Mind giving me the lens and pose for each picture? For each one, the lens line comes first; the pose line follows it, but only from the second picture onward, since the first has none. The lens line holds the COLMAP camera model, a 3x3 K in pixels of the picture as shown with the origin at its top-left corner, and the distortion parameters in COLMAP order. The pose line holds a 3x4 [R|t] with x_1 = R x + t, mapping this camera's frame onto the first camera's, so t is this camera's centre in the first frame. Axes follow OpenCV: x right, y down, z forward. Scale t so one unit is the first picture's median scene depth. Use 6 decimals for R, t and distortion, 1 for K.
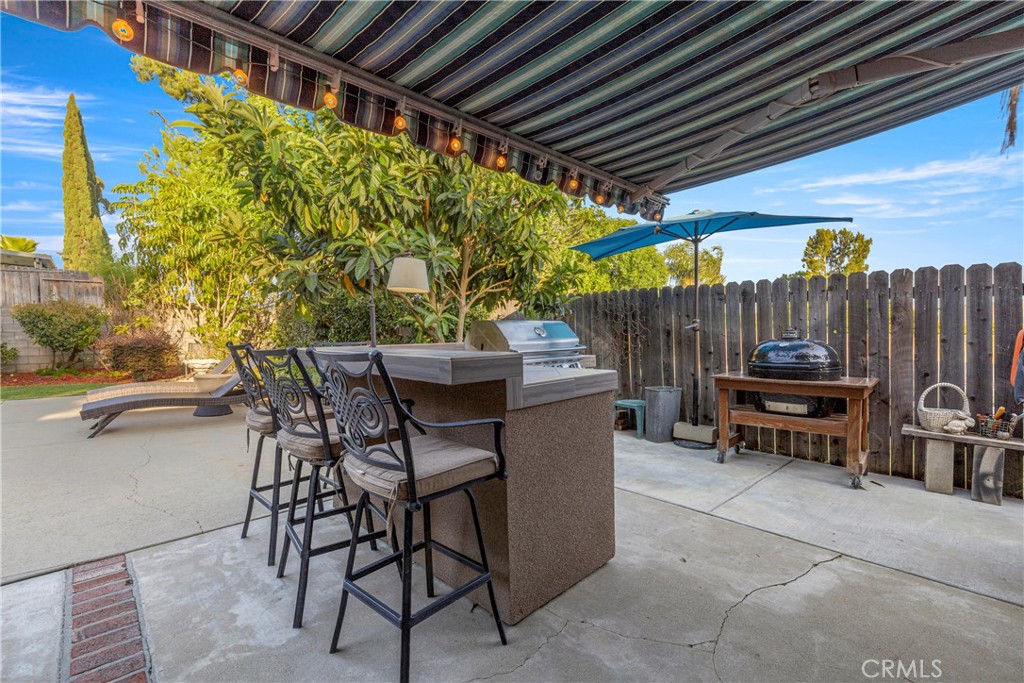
lens RADIAL K [[441.1, 0, 508.4], [0, 441.1, 343.6], [0, 0, 1]] dist [0.004452, 0.000342]
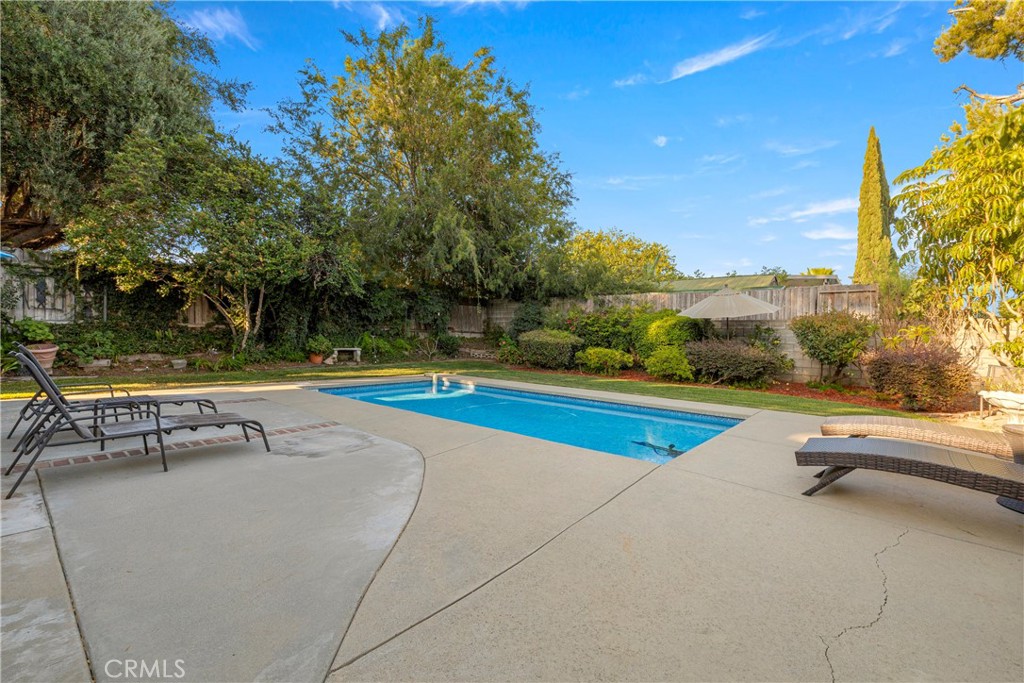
lens RADIAL K [[441.1, 0, 508.4], [0, 441.1, 343.6], [0, 0, 1]] dist [0.004452, 0.000342]
pose [[0.121997, 0.016990, -0.992385, -0.133317], [-0.059879, 0.998158, 0.009728, 0.003487], [0.990723, 0.058237, 0.122789, 0.177847]]
